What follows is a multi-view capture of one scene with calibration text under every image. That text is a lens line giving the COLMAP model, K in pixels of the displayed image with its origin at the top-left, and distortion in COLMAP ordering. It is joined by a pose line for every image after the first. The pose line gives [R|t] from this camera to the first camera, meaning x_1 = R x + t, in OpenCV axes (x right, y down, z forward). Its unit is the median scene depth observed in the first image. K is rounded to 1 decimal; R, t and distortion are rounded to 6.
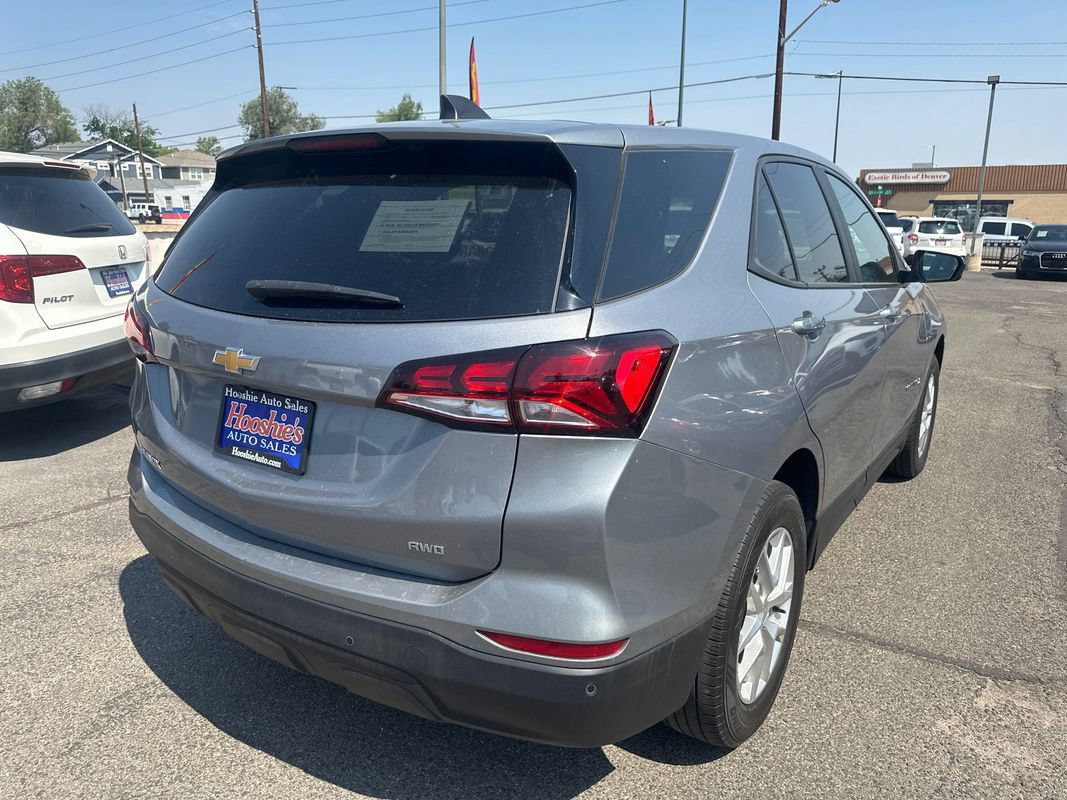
lens RADIAL K [[764.7, 0, 526.8], [0, 764.7, 396.7], [0, 0, 1]] dist [0.037994, -0.053514]
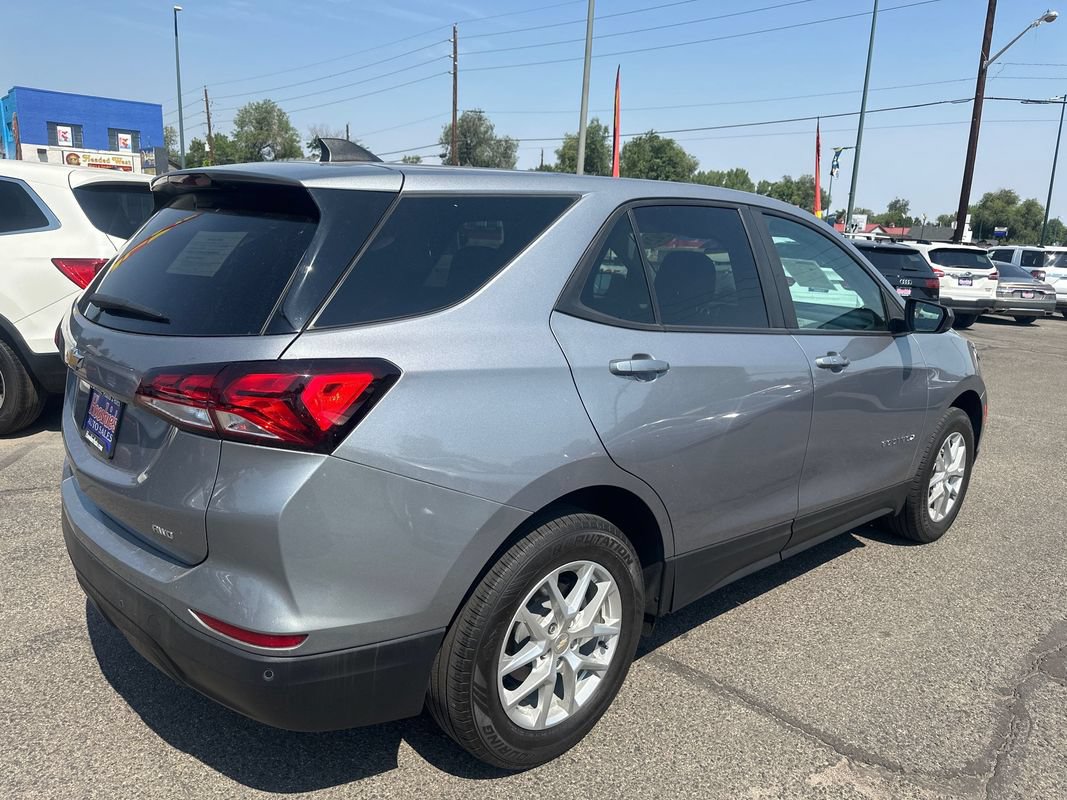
lens RADIAL K [[764.7, 0, 539.1], [0, 764.7, 394.4], [0, 0, 1]] dist [0.037994, -0.053514]
pose [[0.972473, 0.084232, -0.217257, 0.045298], [-0.090165, 0.995773, -0.017520, -0.002673], [0.214863, 0.036627, 0.975957, -0.001292]]
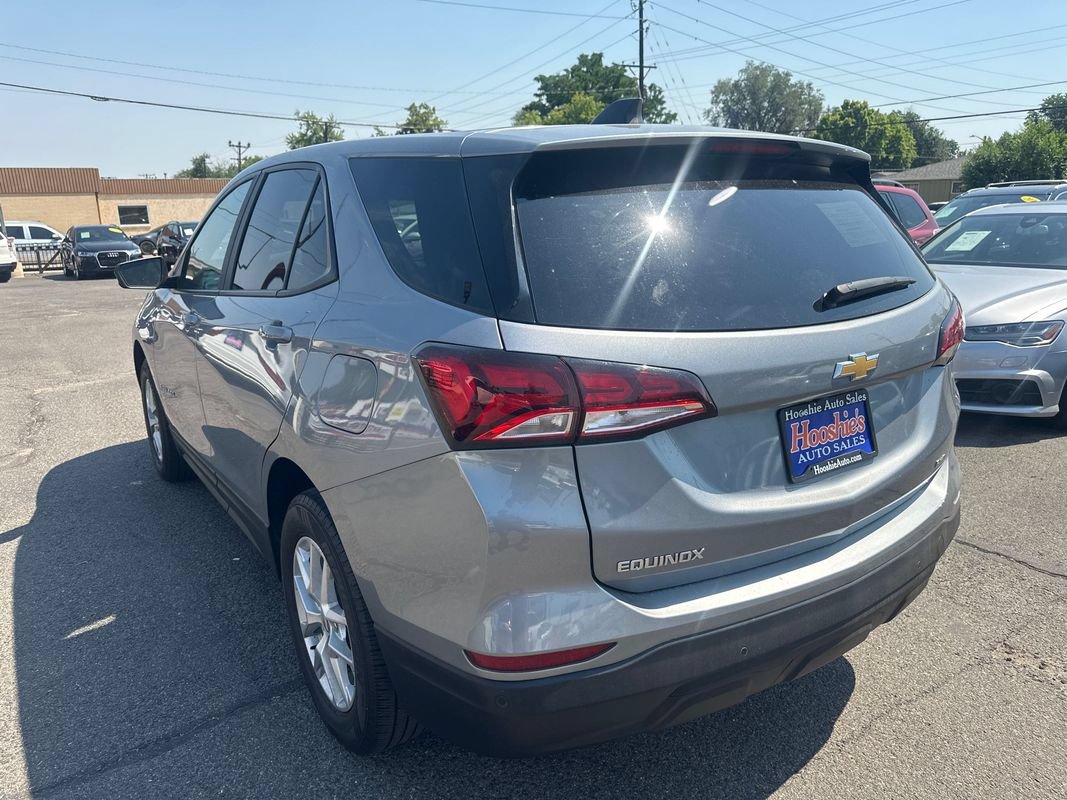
lens RADIAL K [[764.7, 0, 532.4], [0, 764.7, 406.6], [0, 0, 1]] dist [0.037994, -0.053514]
pose [[0.362917, -0.249423, 0.897819, -0.108728], [0.241743, 0.955723, 0.167792, -0.020073], [-0.899917, 0.156147, 0.407145, 0.074871]]
